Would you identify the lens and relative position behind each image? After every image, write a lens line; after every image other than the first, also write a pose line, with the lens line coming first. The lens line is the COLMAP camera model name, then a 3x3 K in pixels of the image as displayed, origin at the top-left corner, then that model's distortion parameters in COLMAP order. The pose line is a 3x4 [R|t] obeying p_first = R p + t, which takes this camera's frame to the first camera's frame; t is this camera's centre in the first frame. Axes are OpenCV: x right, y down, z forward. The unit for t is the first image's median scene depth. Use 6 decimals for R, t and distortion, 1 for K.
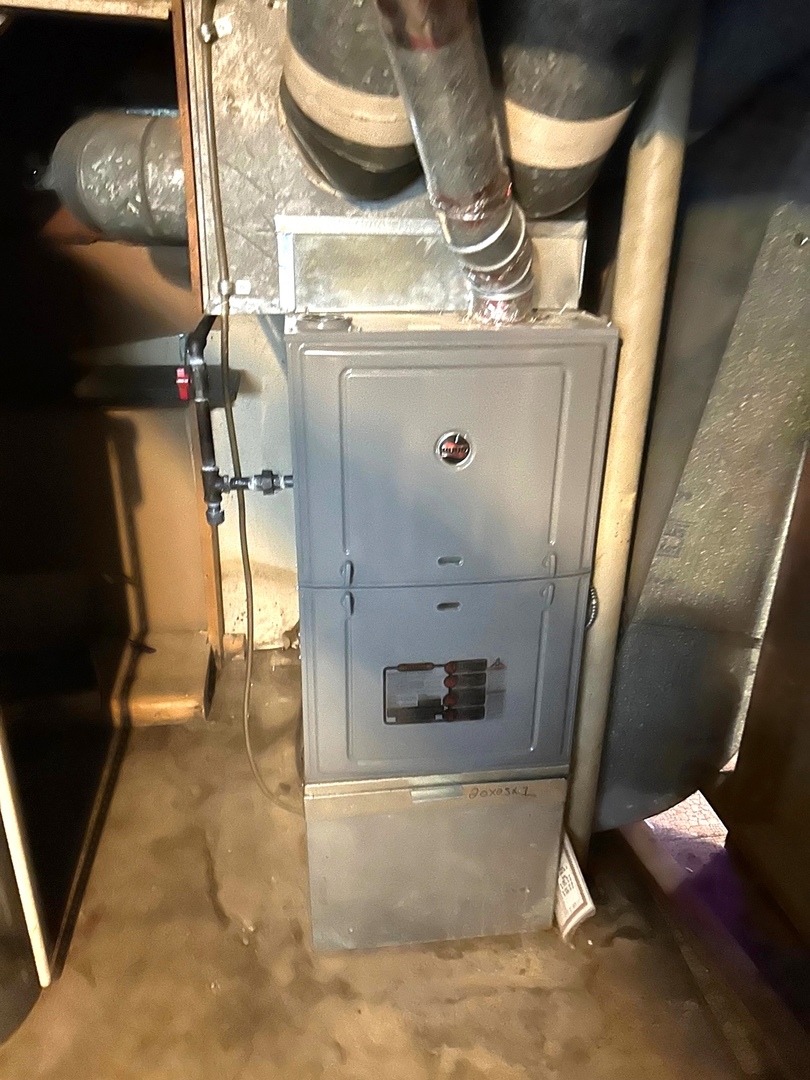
lens RADIAL K [[813.2, 0, 405.0], [0, 813.2, 540.0], [0, 0, 1]] dist [0.048794, -0.000684]
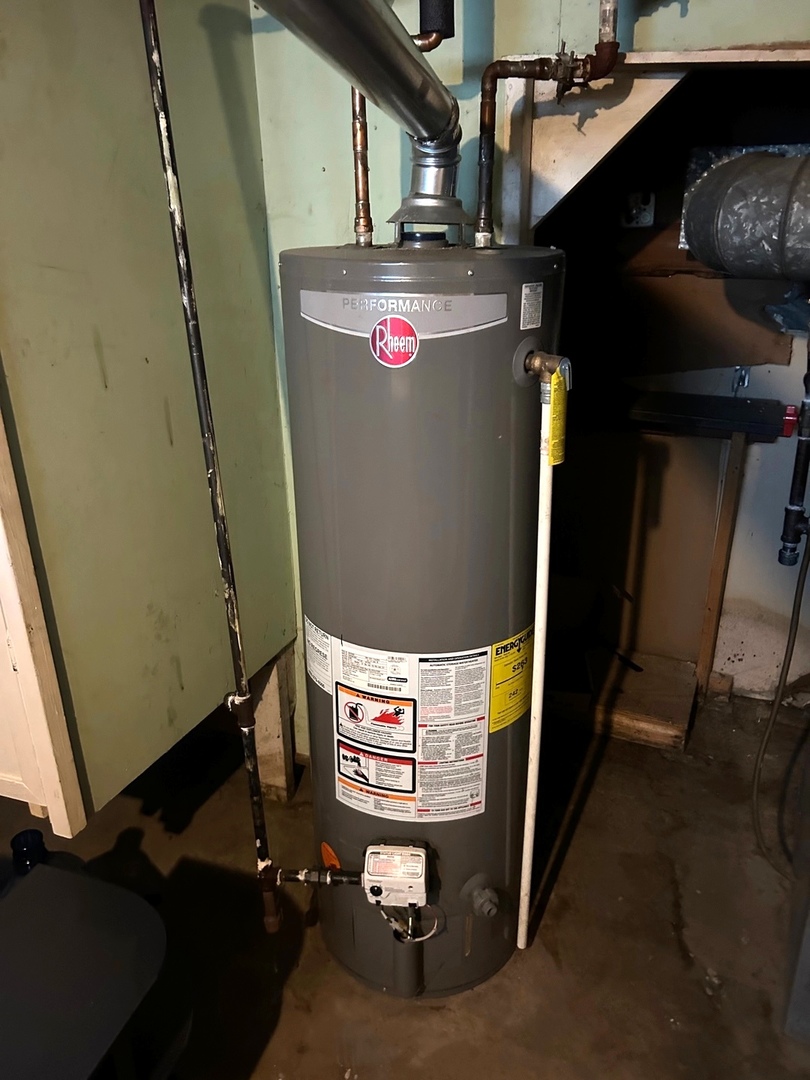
lens RADIAL K [[822.9, 0, 405.0], [0, 822.9, 540.0], [0, 0, 1]] dist [0.076364, -0.049811]
pose [[0.871953, 0.174252, -0.457530, -0.134211], [-0.187486, 0.982125, 0.016737, 0.015672], [0.452268, 0.071186, 0.889037, -0.073201]]
